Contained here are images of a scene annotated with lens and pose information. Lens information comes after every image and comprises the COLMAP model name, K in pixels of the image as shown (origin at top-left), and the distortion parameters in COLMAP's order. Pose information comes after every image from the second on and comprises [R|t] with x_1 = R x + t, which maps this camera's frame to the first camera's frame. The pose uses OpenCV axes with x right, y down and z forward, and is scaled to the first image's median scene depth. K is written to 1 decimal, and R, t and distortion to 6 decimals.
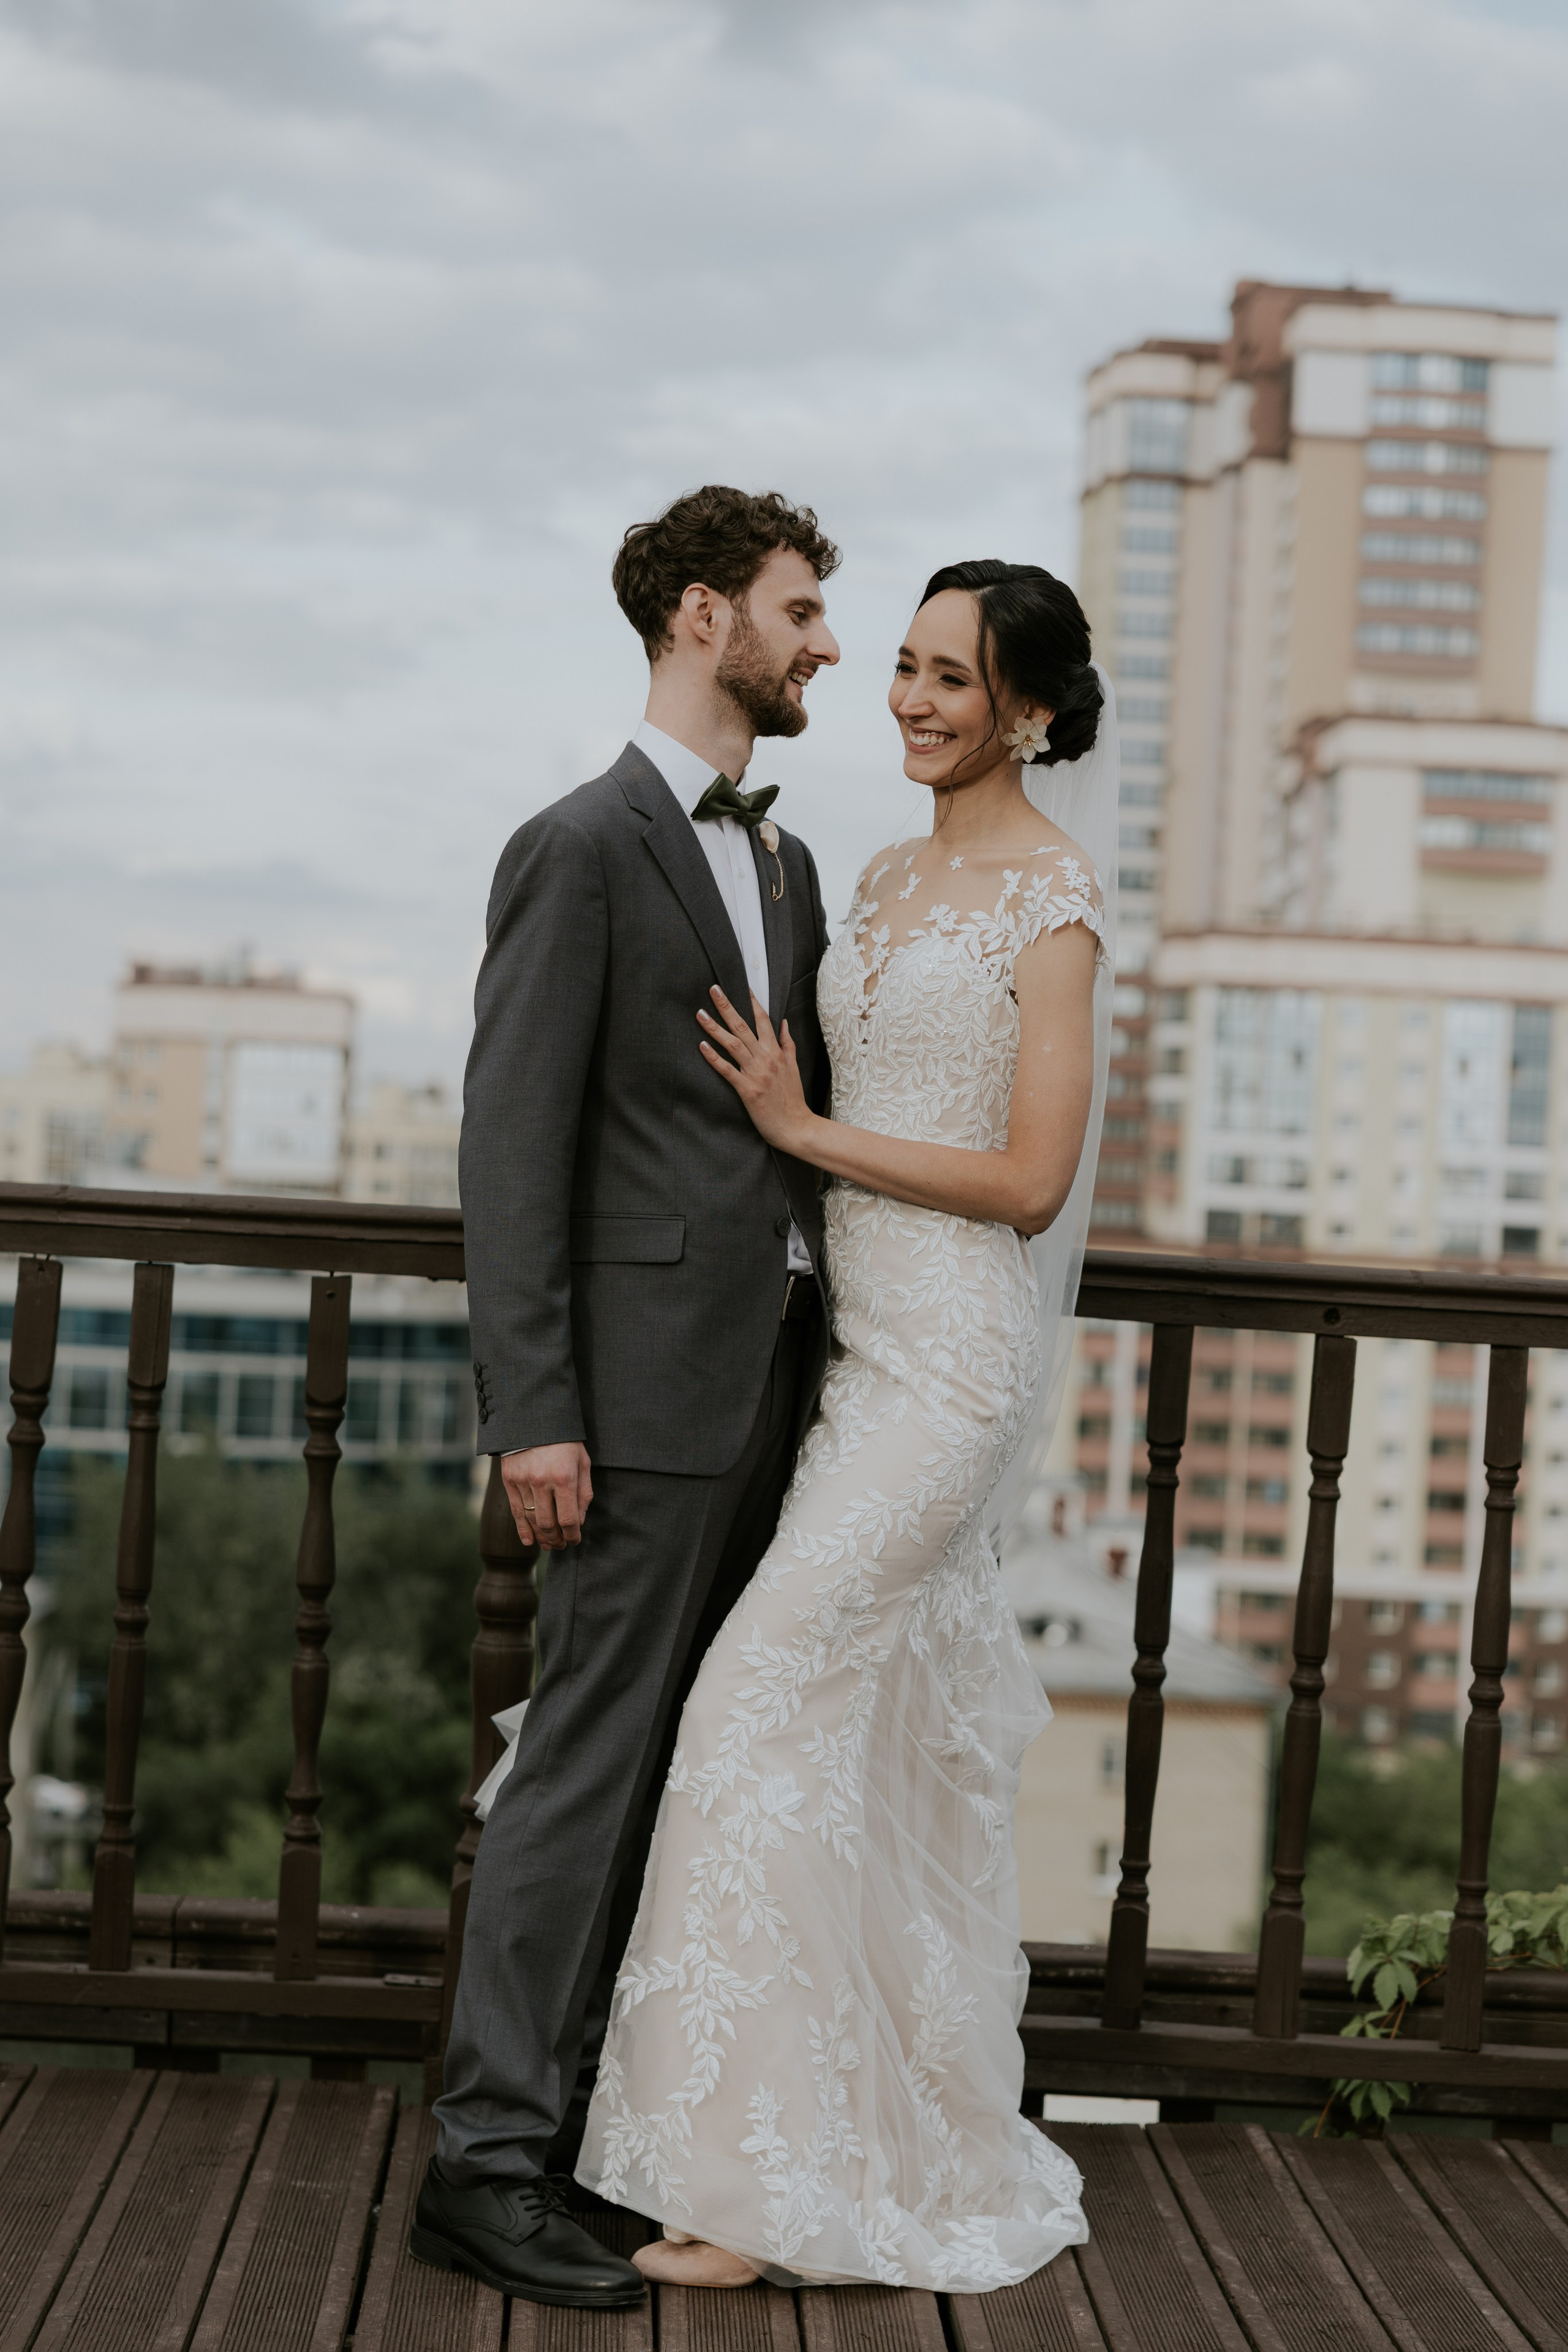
lens RADIAL K [[5456.9, 0, 733.3], [0, 5456.9, 1174.6], [0, 0, 1]] dist [0.258171, -0.165936]
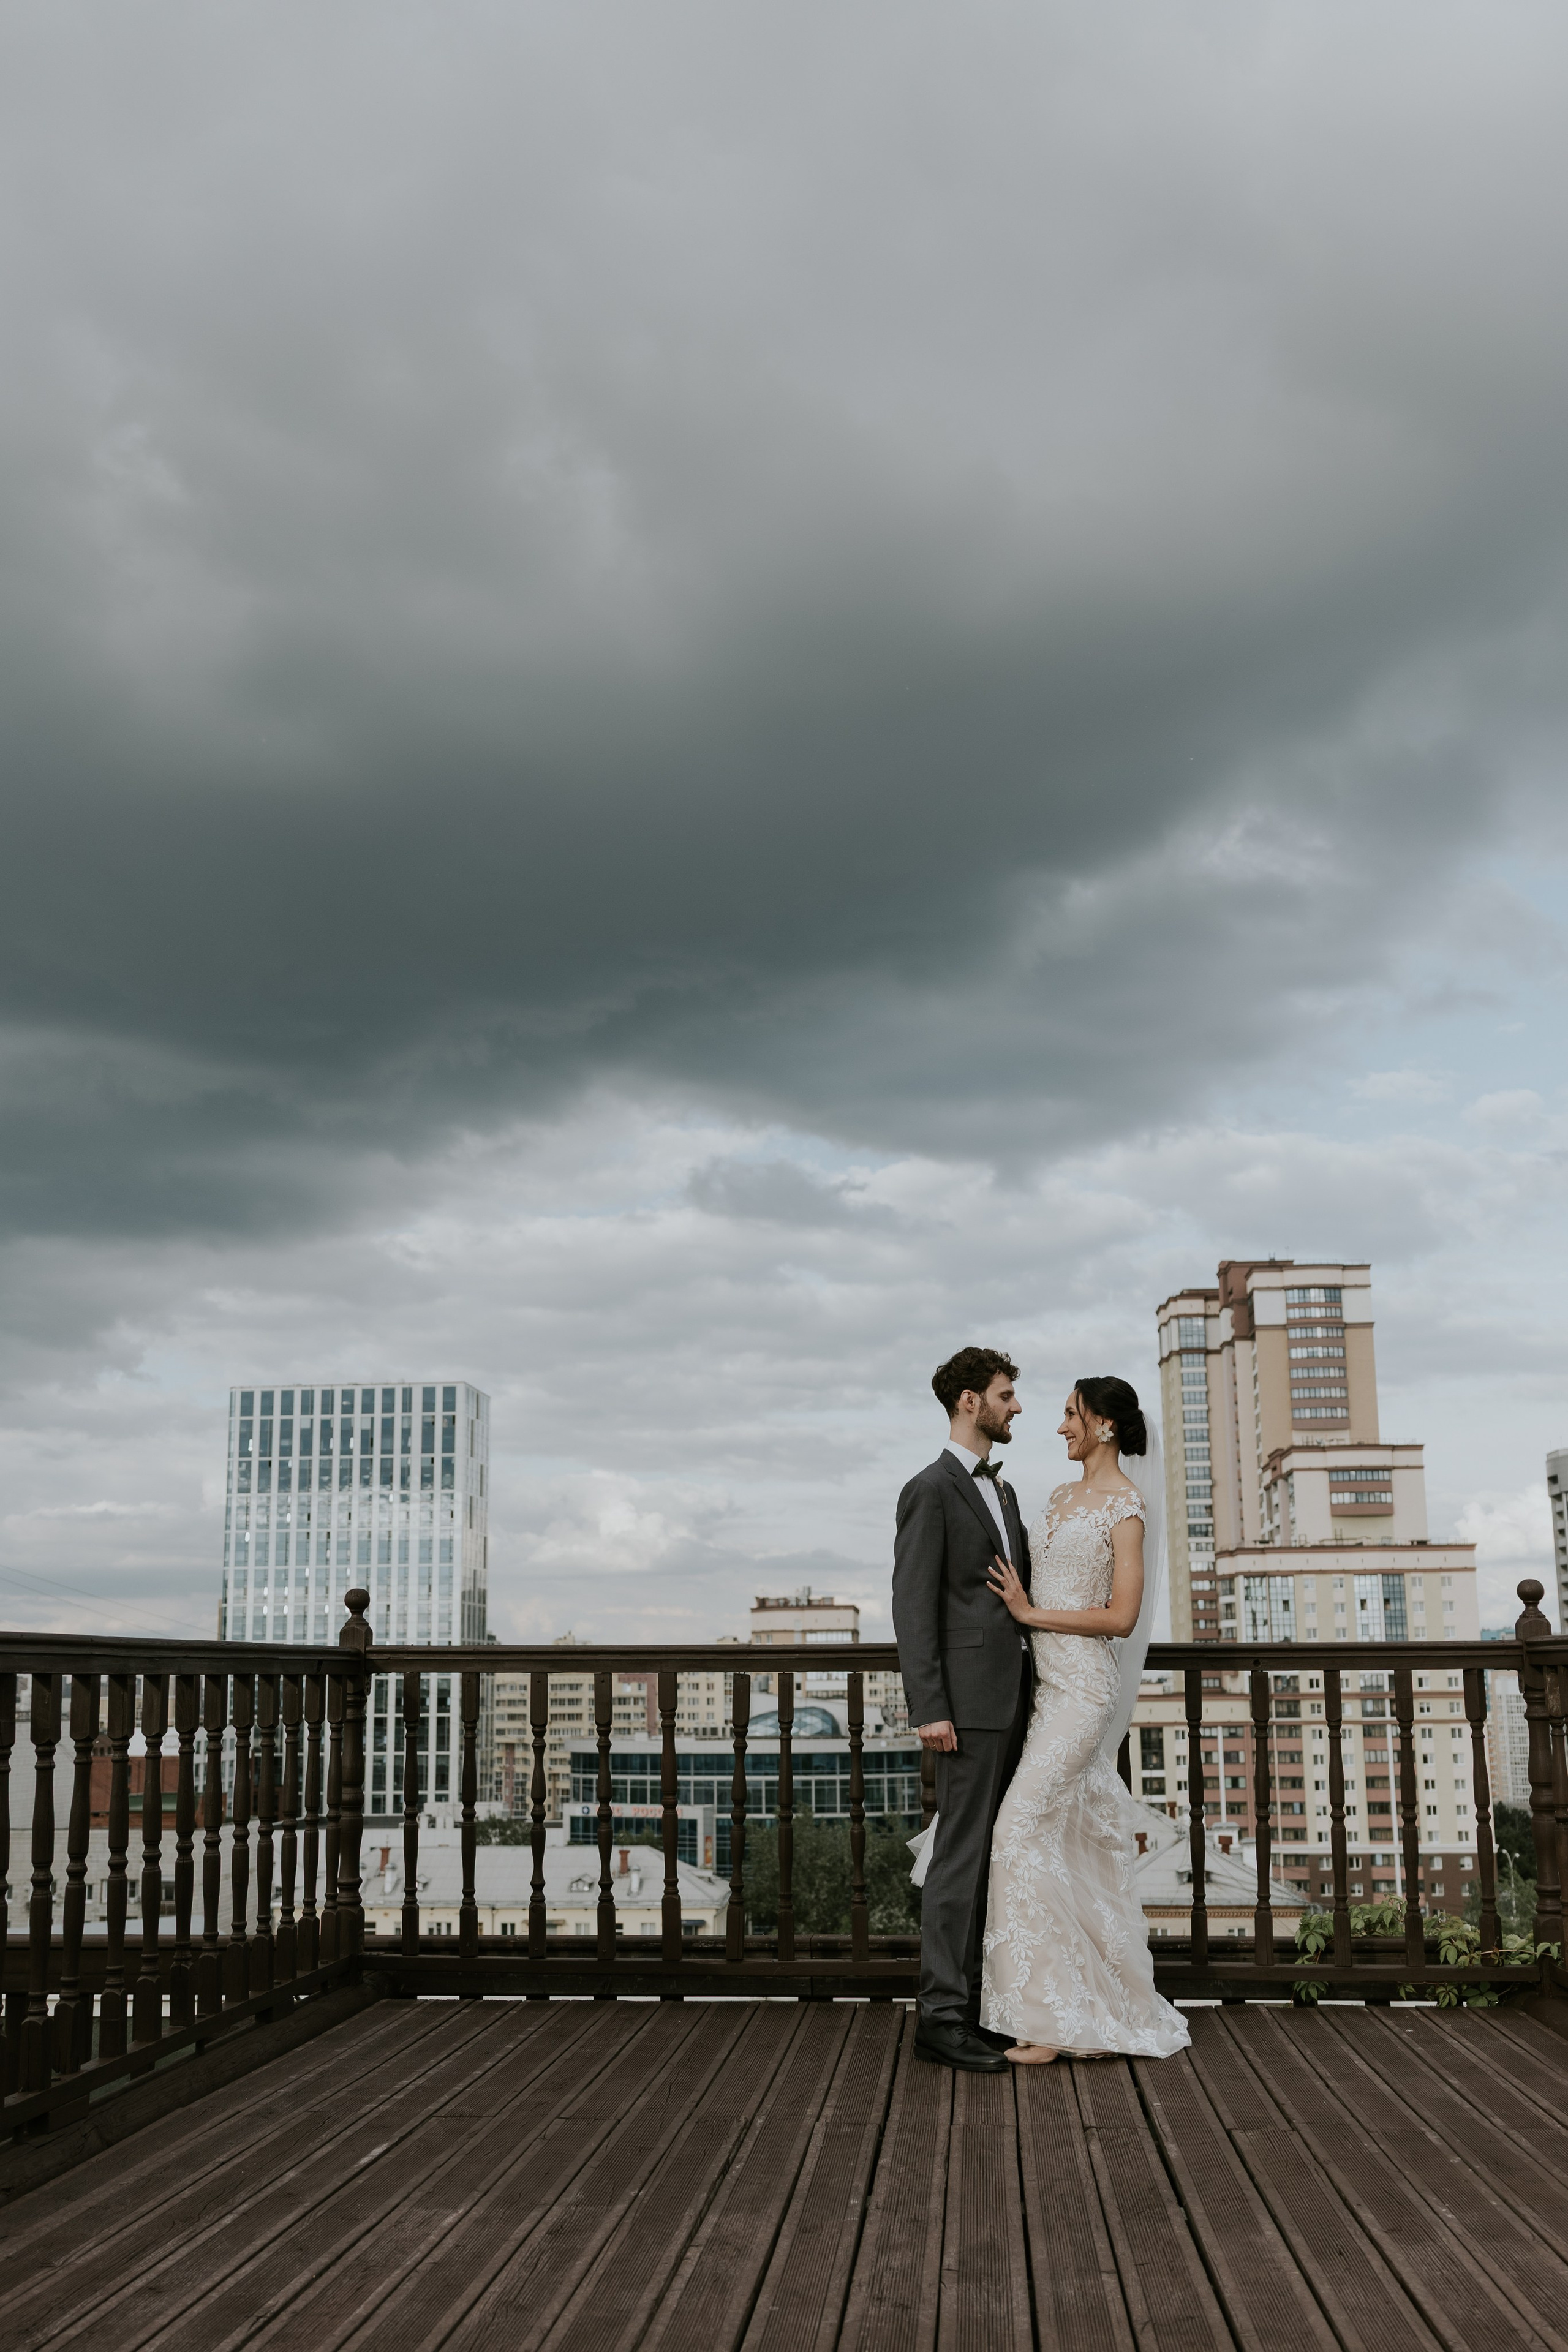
lens RADIAL K [[2566.2, 0, 784.0], [0, 2566.2, 1176.0], [0, 0, 1]] dist [0.001479, 0.000280]
pose [[0.991828, -0.098444, -0.081154, 0.013770], [0.079528, 0.974441, -0.210096, 0.036948], [0.099763, 0.201926, 0.974307, -0.183926]]
